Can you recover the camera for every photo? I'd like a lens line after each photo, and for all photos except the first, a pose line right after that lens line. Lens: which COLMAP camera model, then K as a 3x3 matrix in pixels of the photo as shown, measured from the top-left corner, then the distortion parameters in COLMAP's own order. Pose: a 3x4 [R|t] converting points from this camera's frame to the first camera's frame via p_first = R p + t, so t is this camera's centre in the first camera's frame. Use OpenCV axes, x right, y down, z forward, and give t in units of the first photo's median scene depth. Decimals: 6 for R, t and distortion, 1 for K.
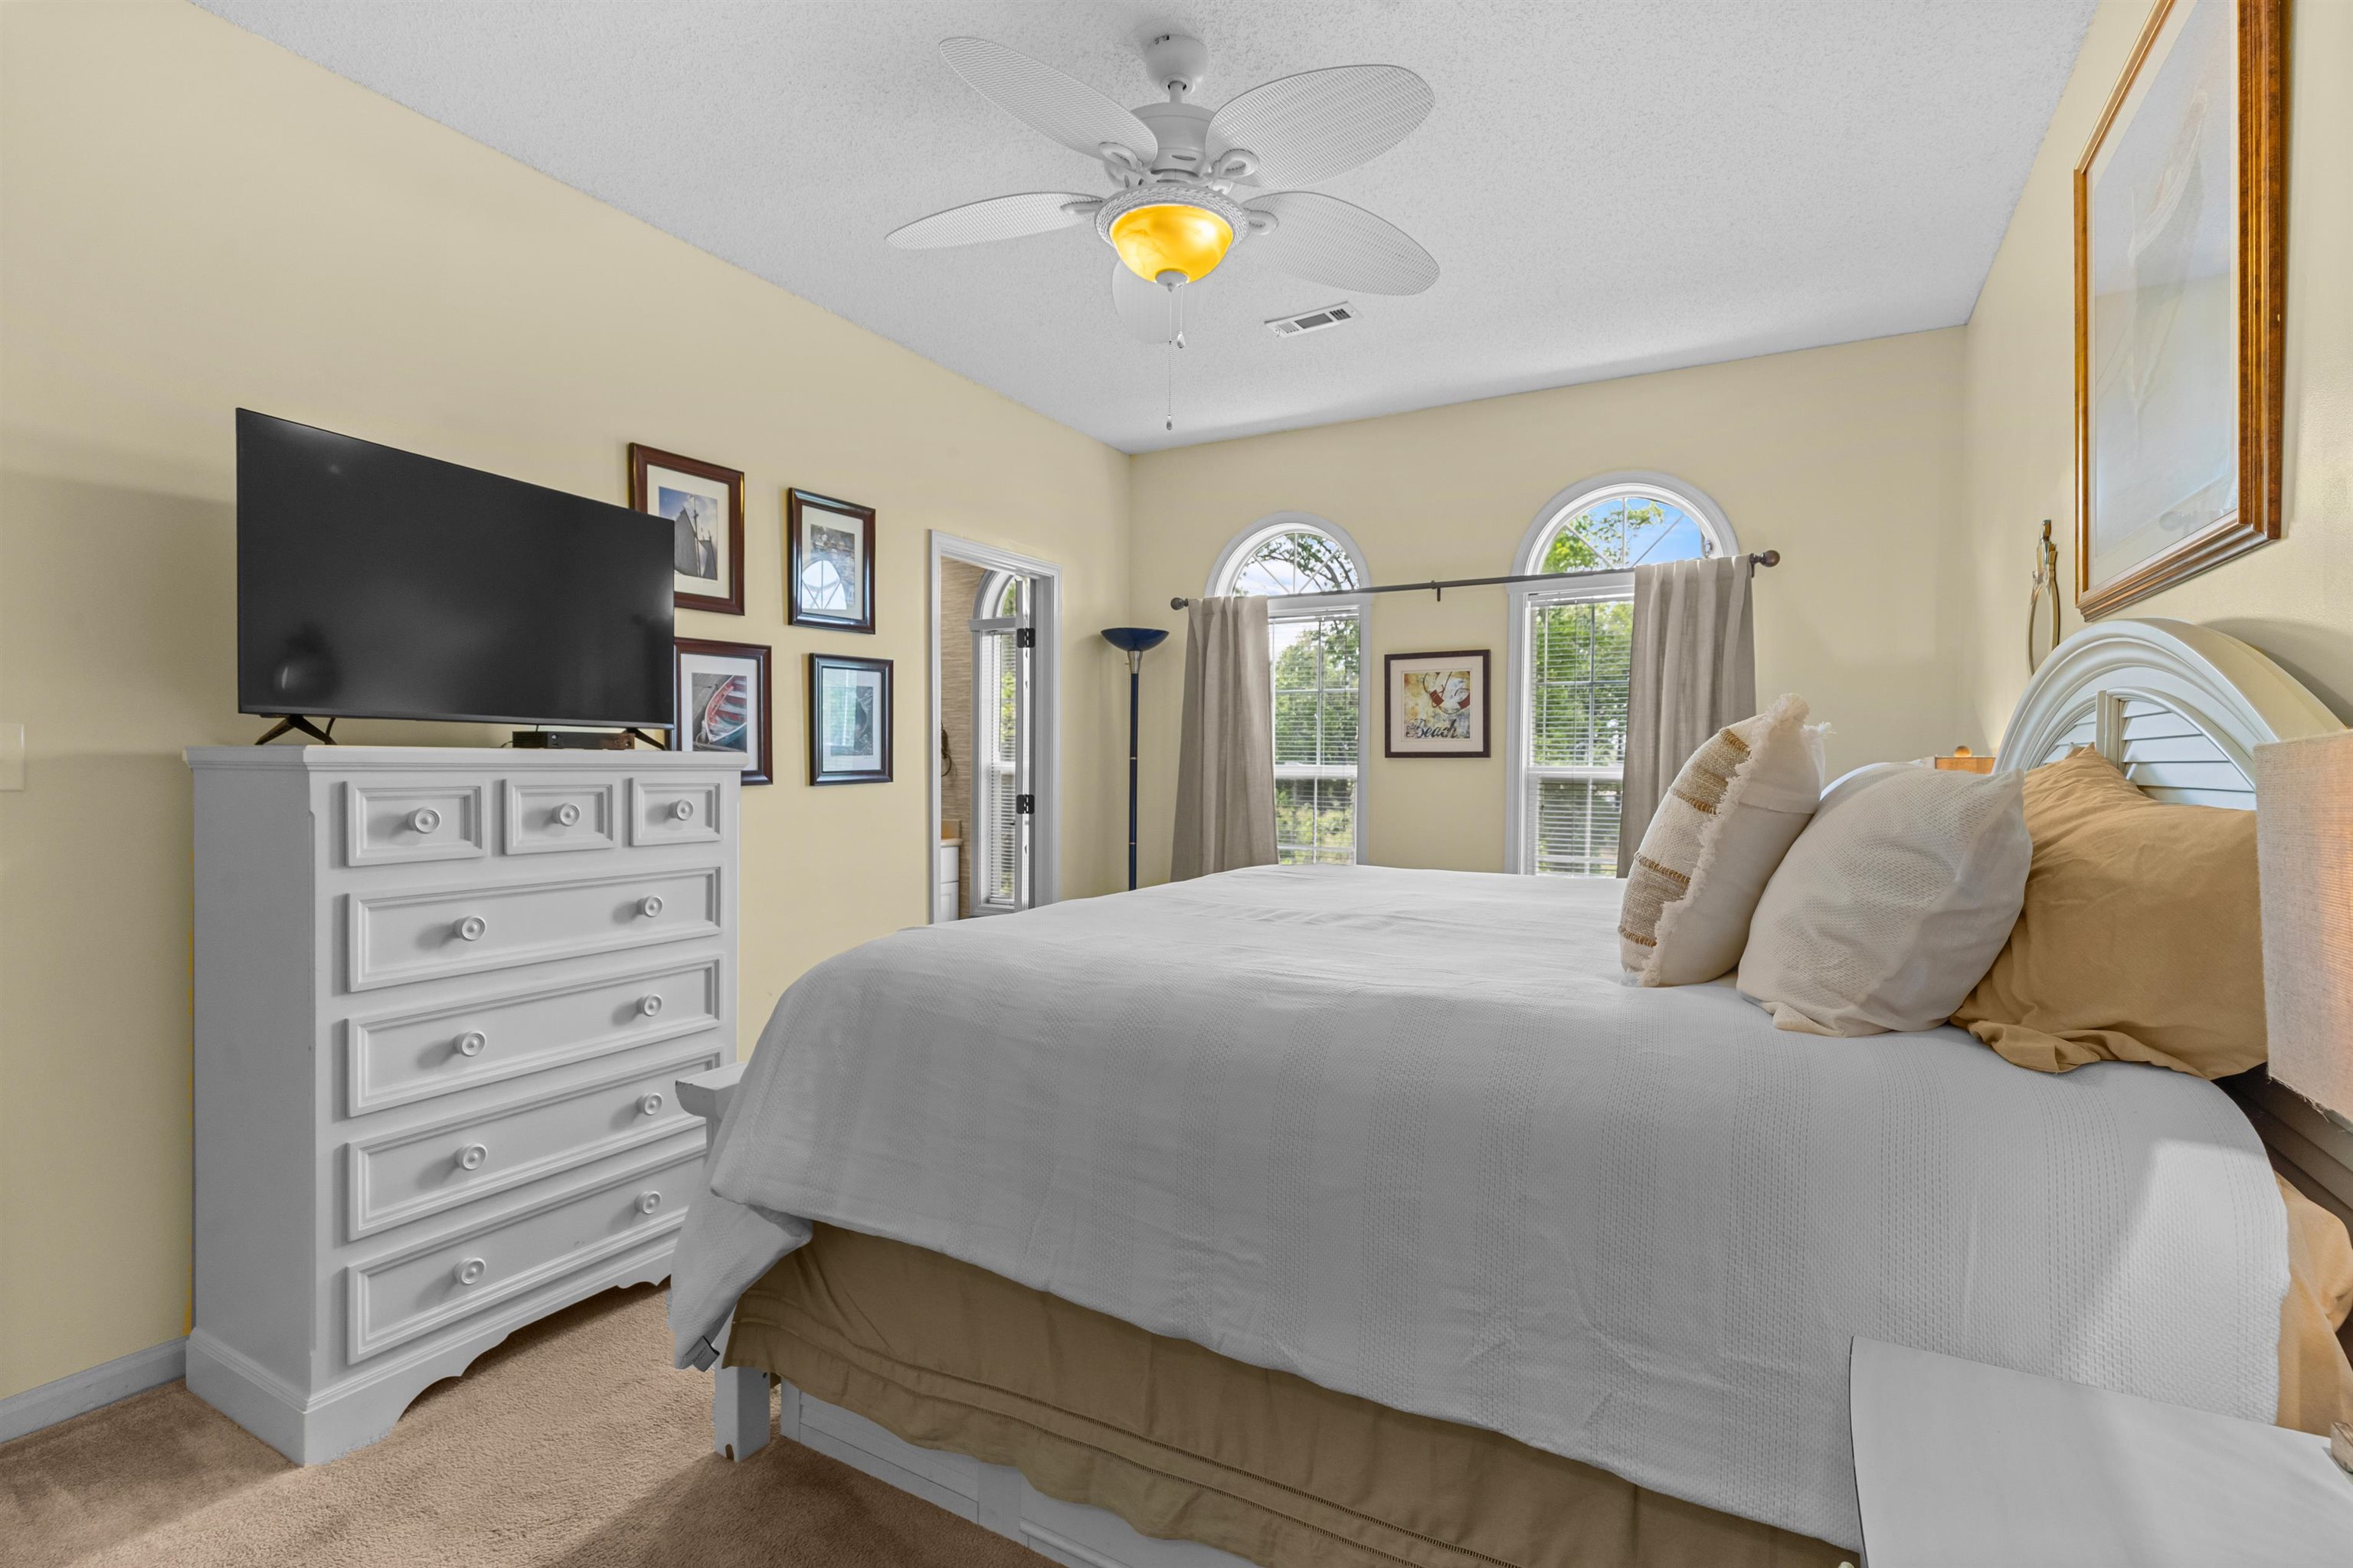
lens RADIAL K [[1067.8, 0, 1160.7], [0, 1067.8, 770.6], [0, 0, 1]] dist [0.006584, -0.001424]
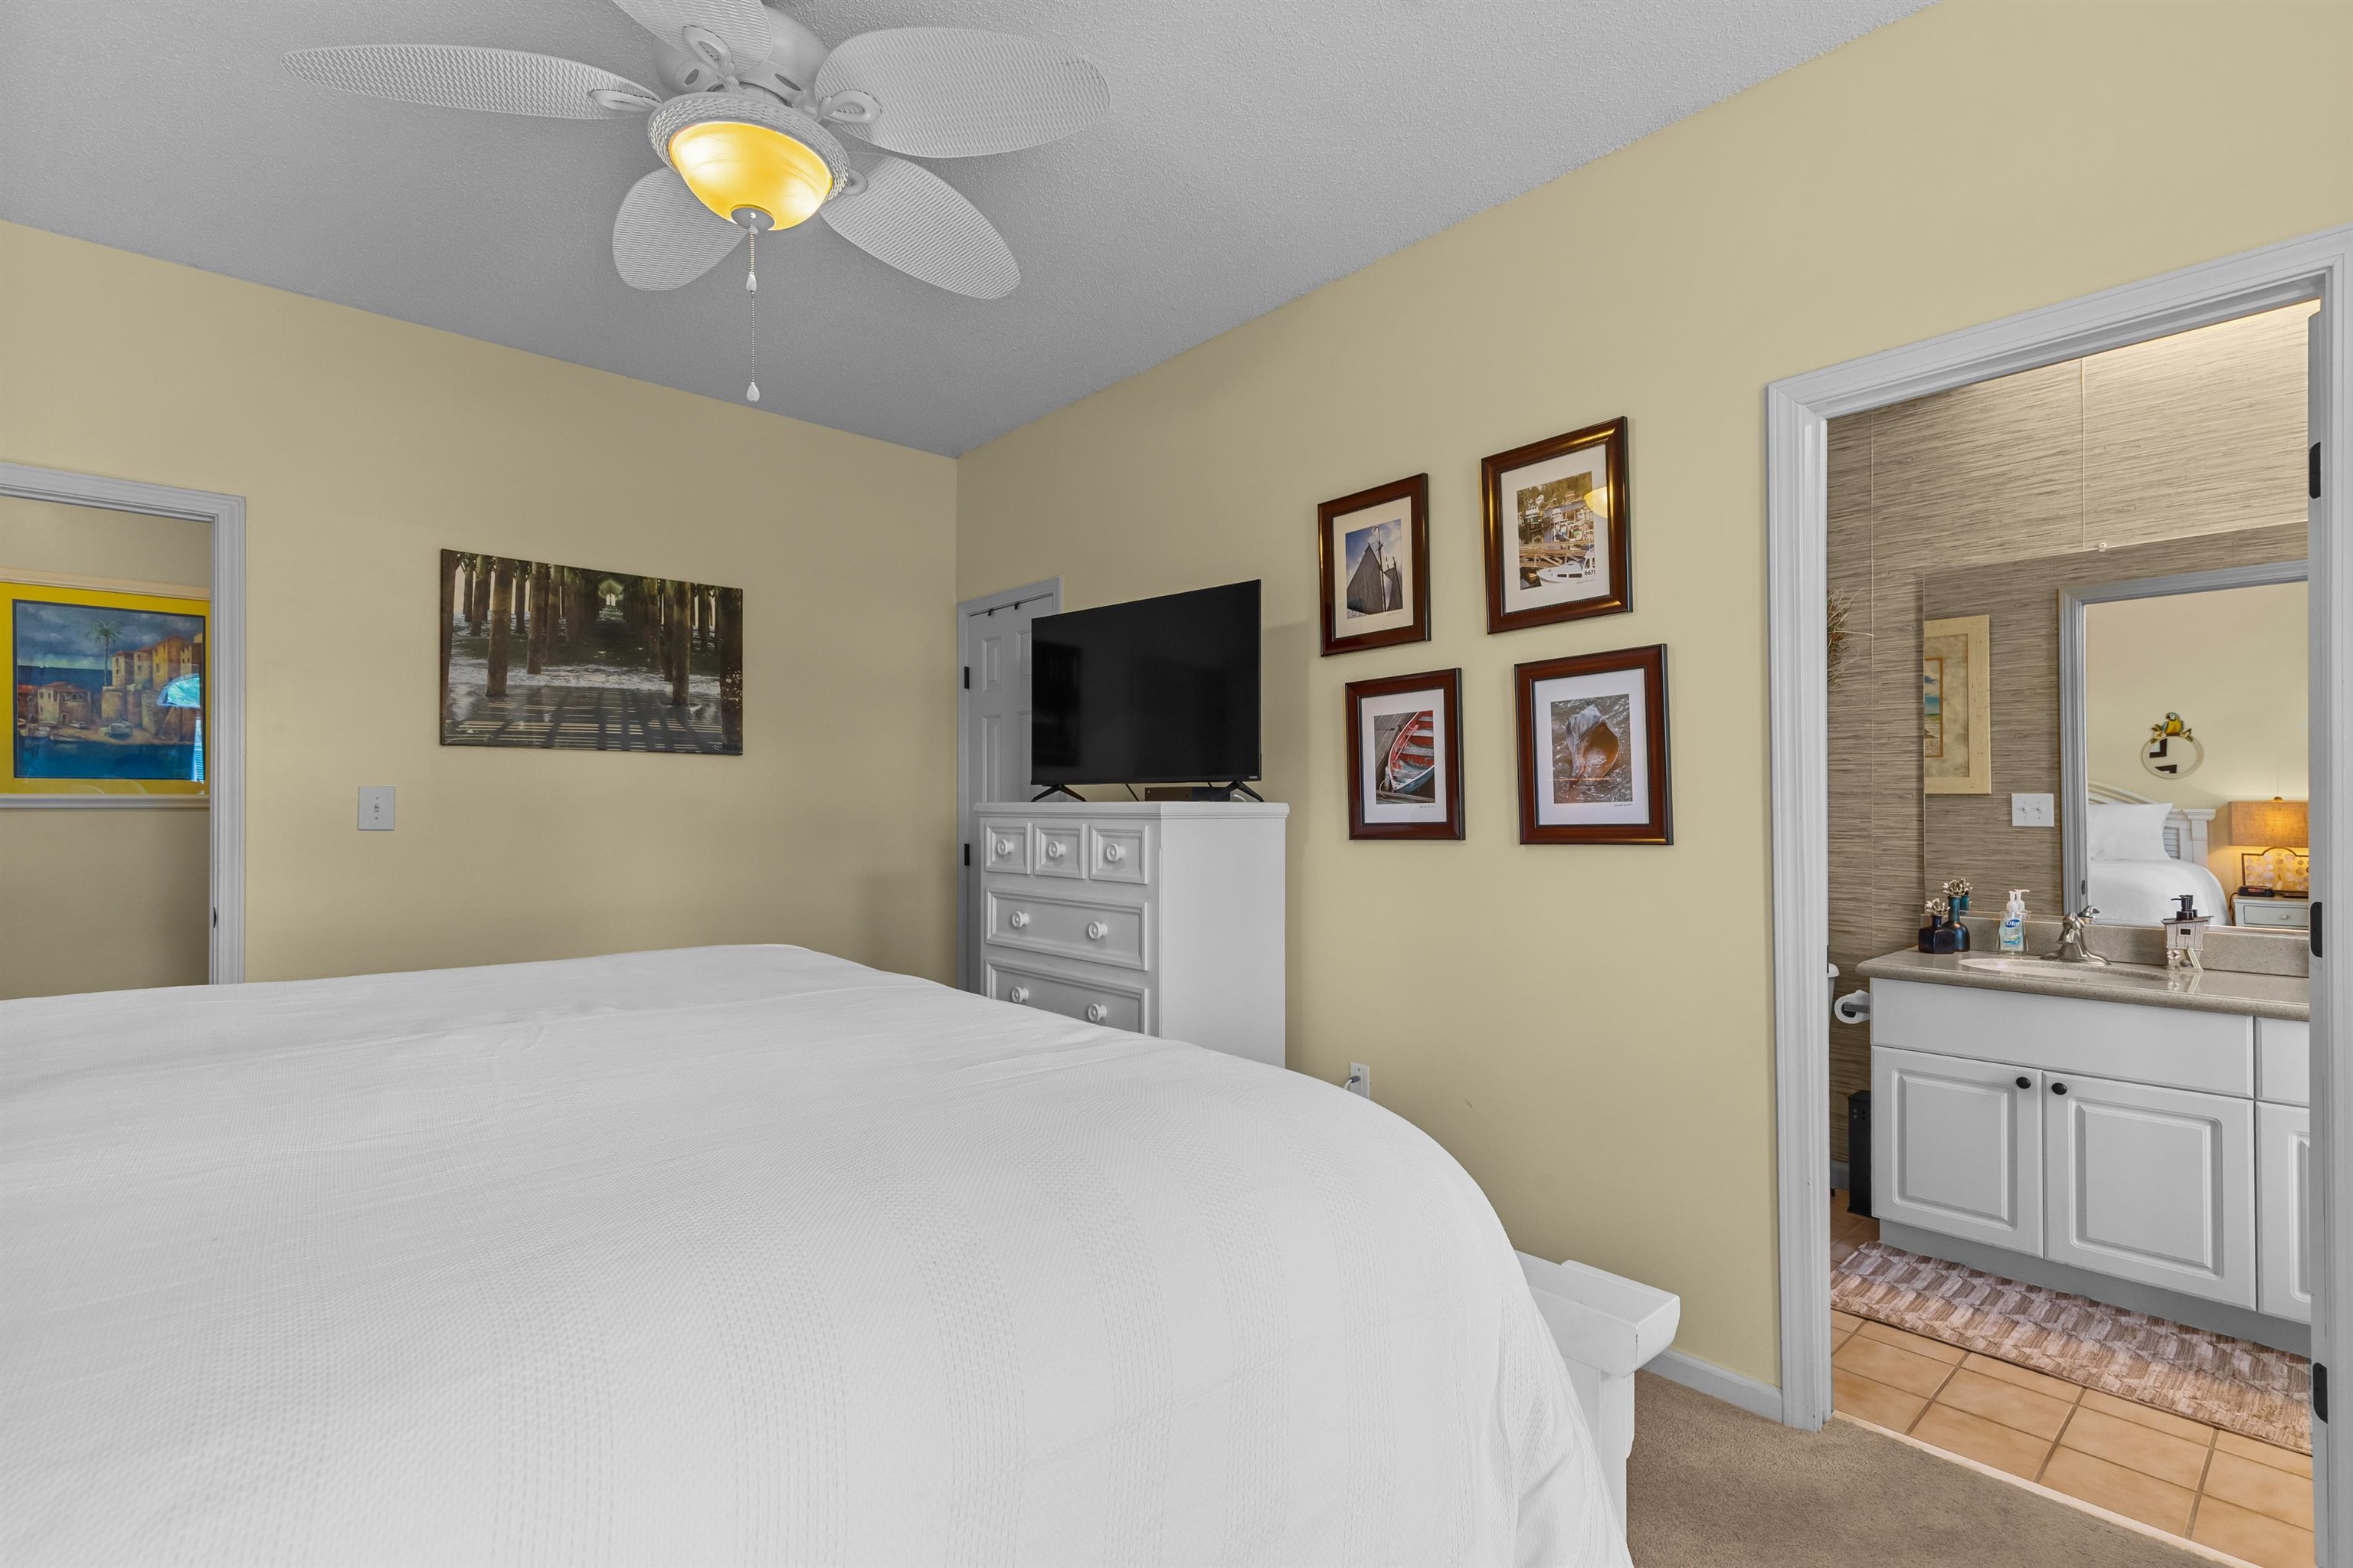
lens RADIAL K [[1067.8, 0, 1176.6], [0, 1067.8, 793.6], [0, 0, 1]] dist [0.006584, -0.001424]
pose [[-0.313664, -0.019967, -0.949324, 0.485018], [-0.011511, 0.999785, -0.017225, -0.005886], [0.949464, 0.005525, -0.313827, 1.095044]]
